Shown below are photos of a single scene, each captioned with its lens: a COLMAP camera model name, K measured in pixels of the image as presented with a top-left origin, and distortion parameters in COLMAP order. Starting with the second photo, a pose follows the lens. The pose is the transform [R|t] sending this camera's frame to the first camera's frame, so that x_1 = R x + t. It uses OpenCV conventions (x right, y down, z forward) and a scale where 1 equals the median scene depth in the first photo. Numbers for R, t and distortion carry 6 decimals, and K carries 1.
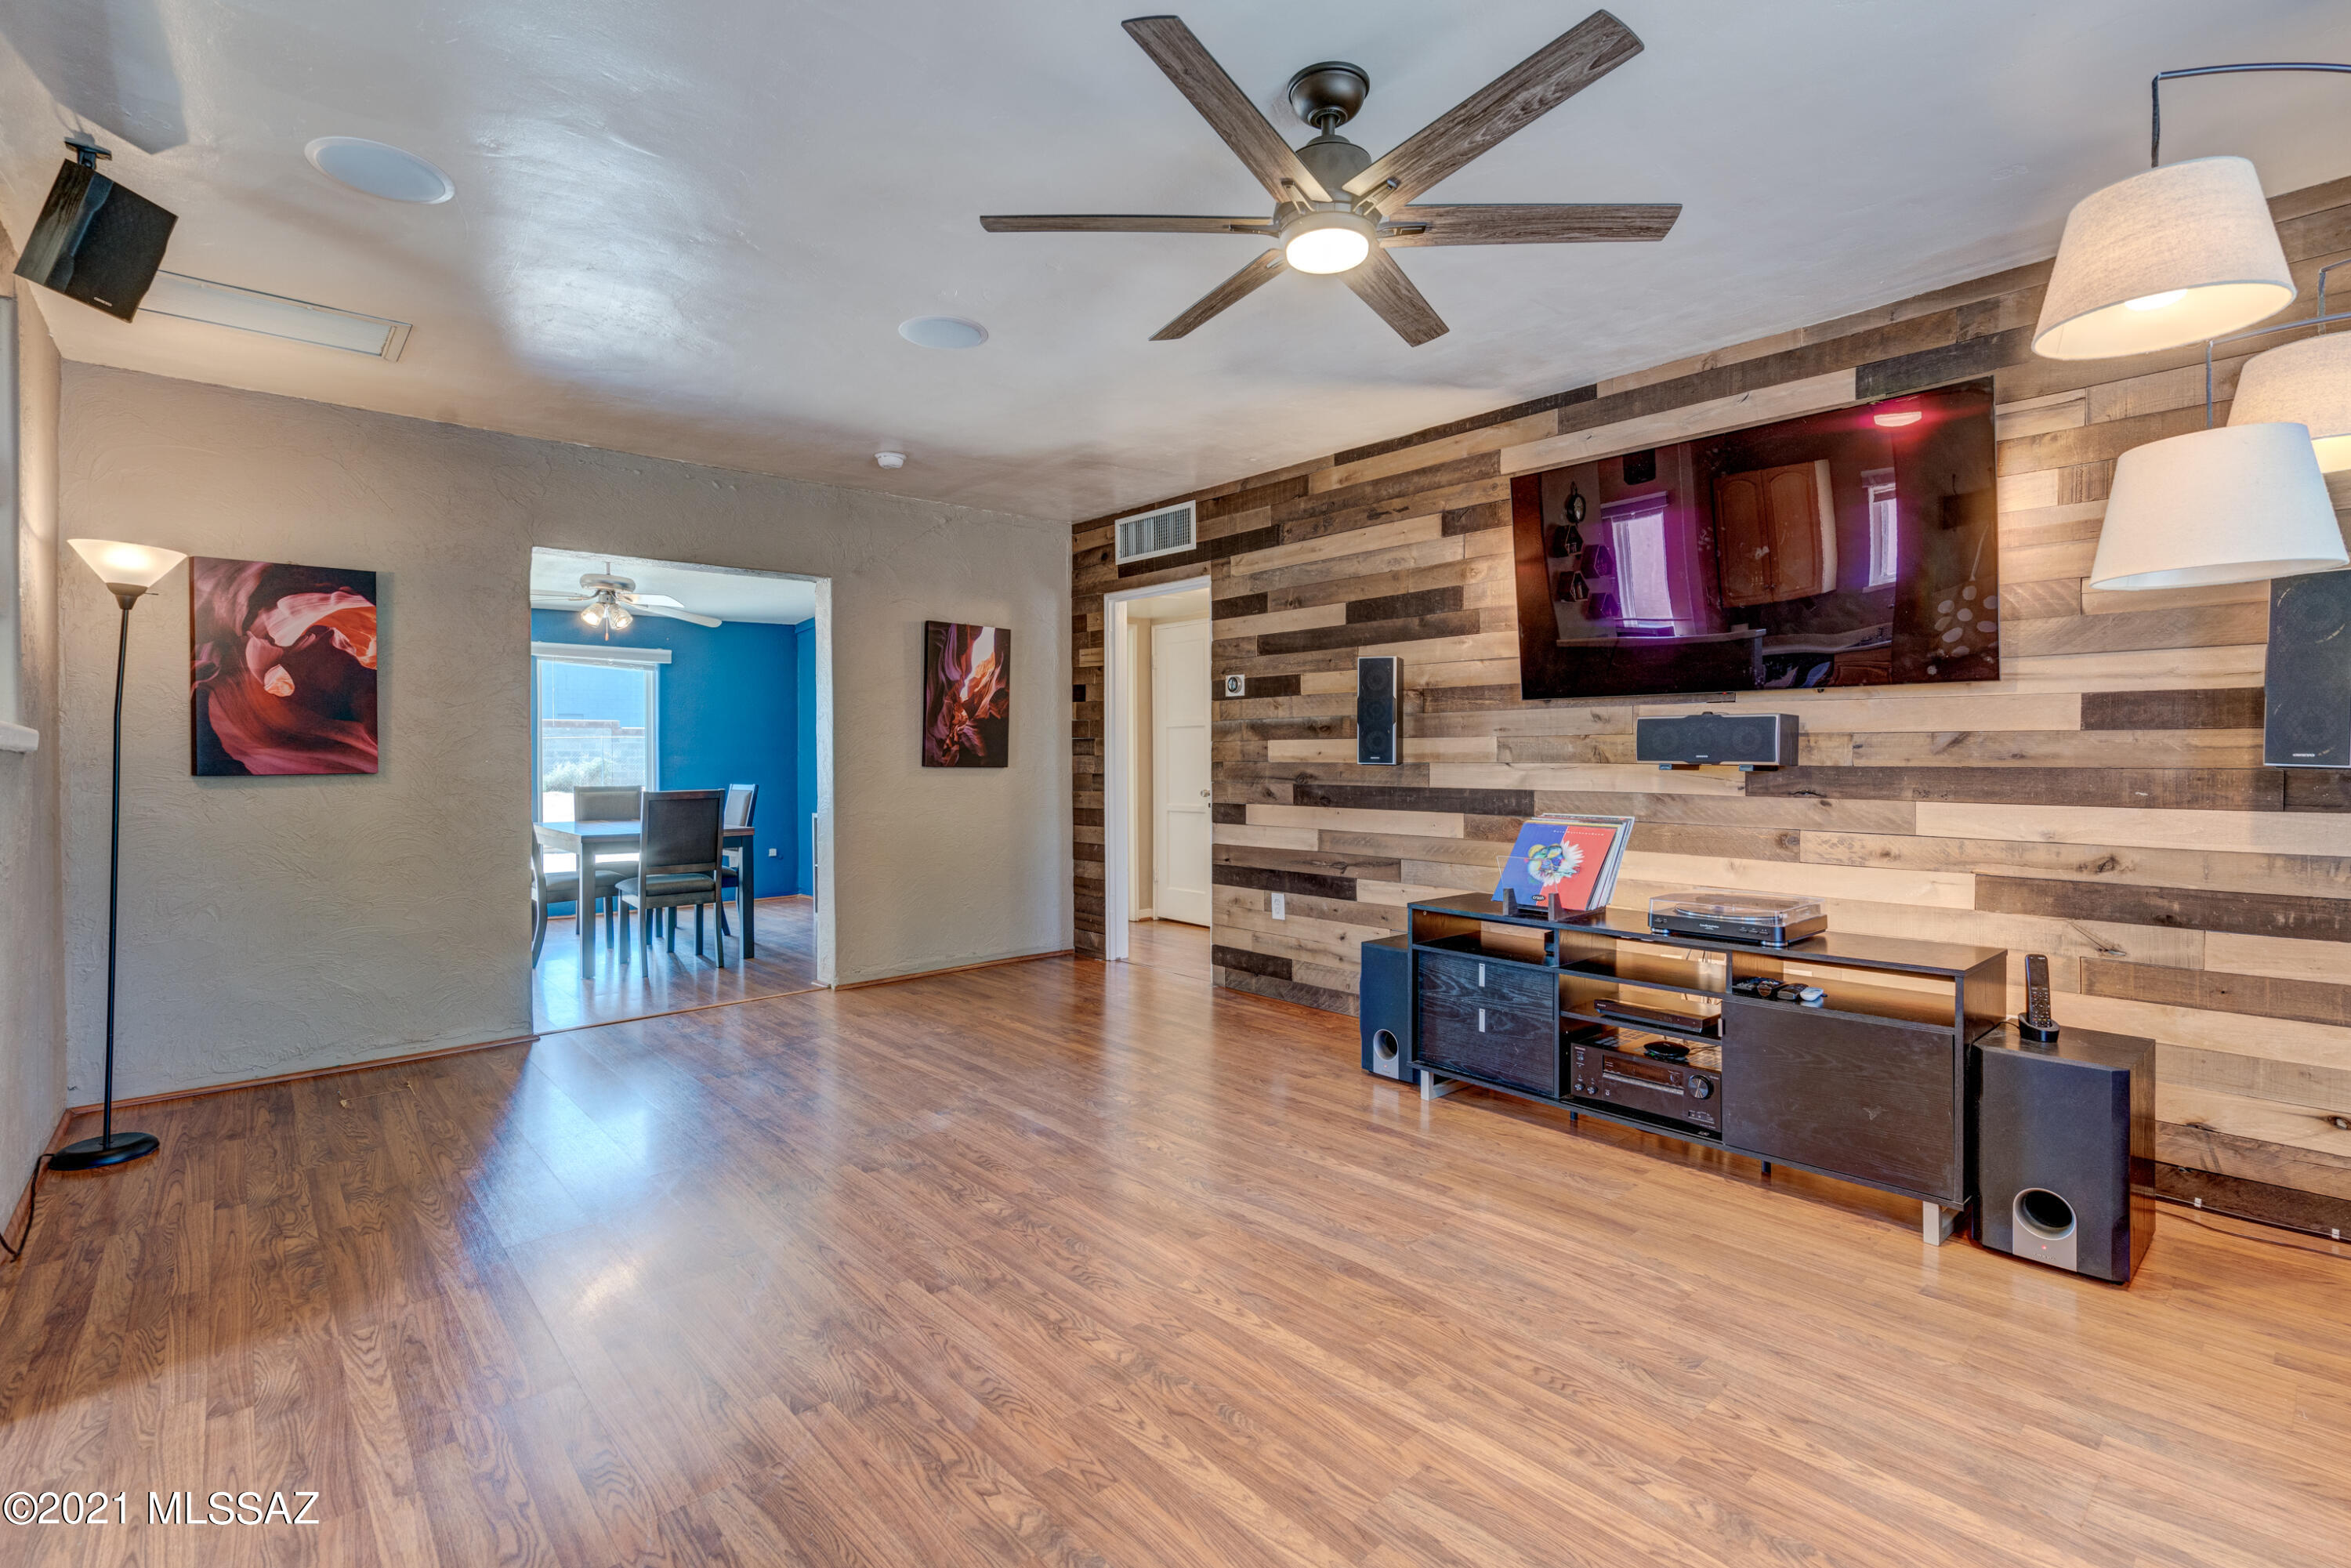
lens RADIAL K [[1066.5, 0, 1171.8], [0, 1066.5, 760.8], [0, 0, 1]] dist [-0.007358, 0.002652]
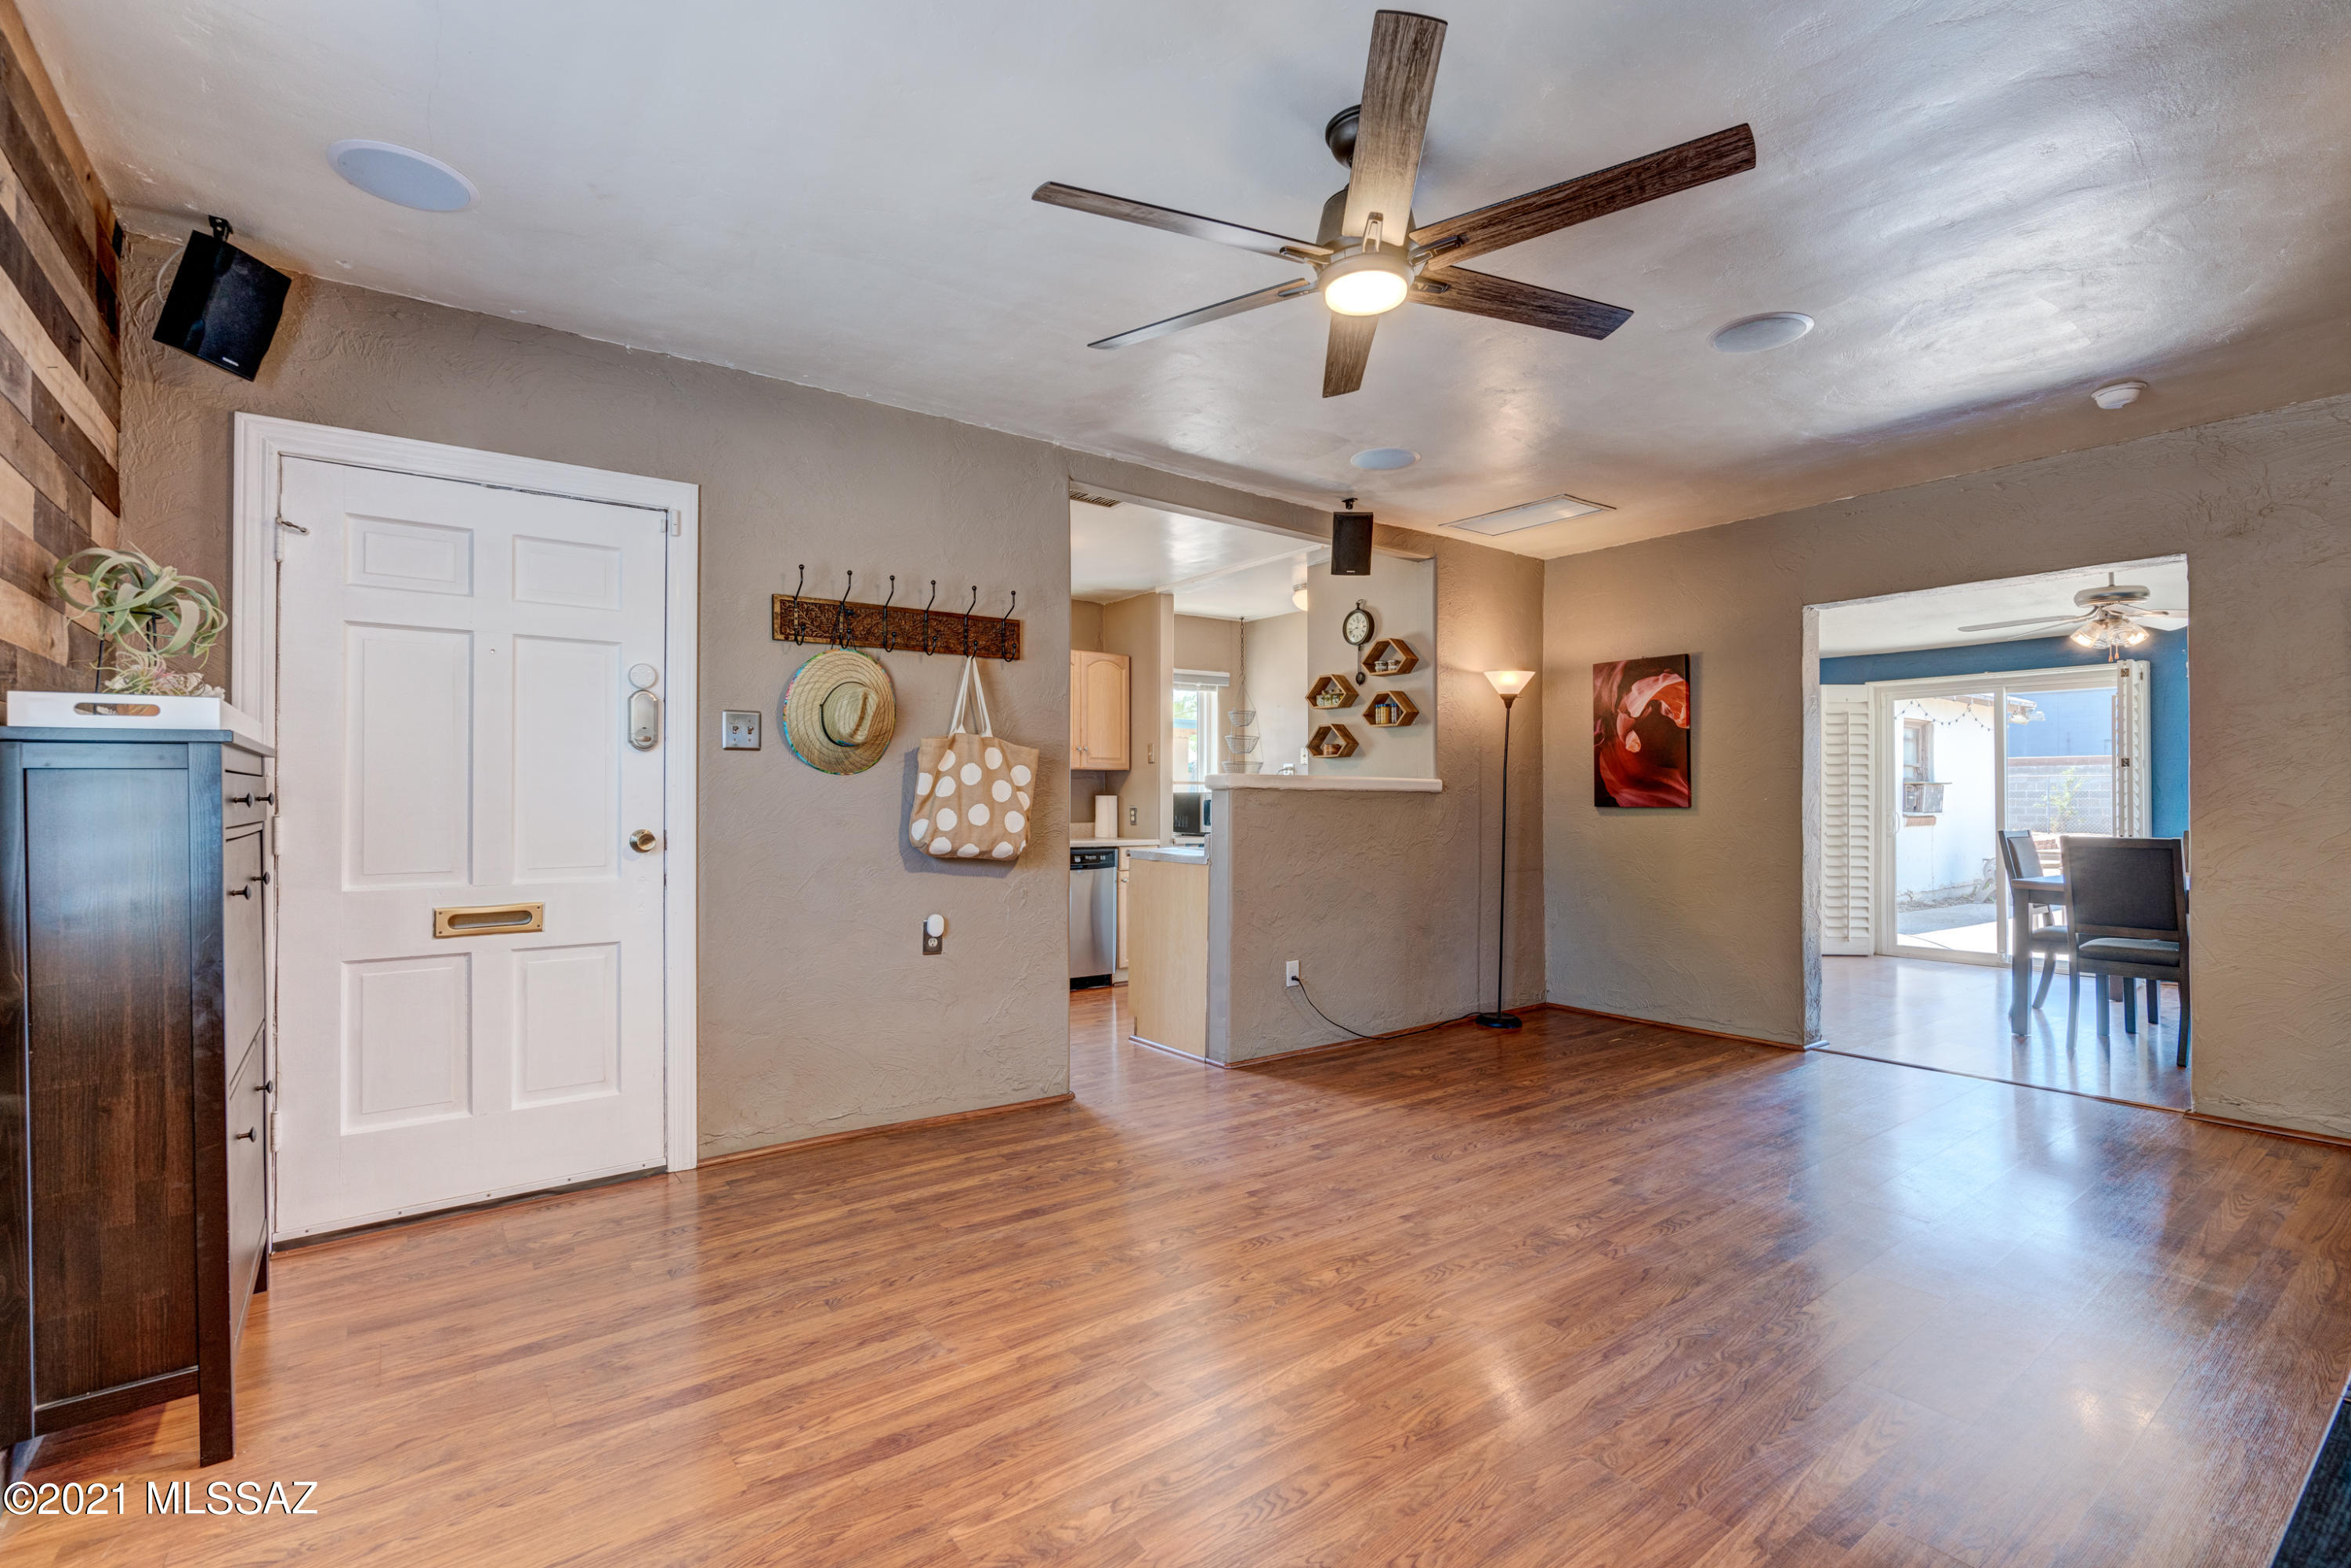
lens RADIAL K [[1066.5, 0, 1169.5], [0, 1066.5, 790.2], [0, 0, 1]] dist [-0.007358, 0.002652]
pose [[-0.085006, 0.000129, -0.996380, 1.058431], [-0.007836, 0.999969, 0.000798, -0.009488], [0.996350, 0.007875, -0.085003, 0.822762]]
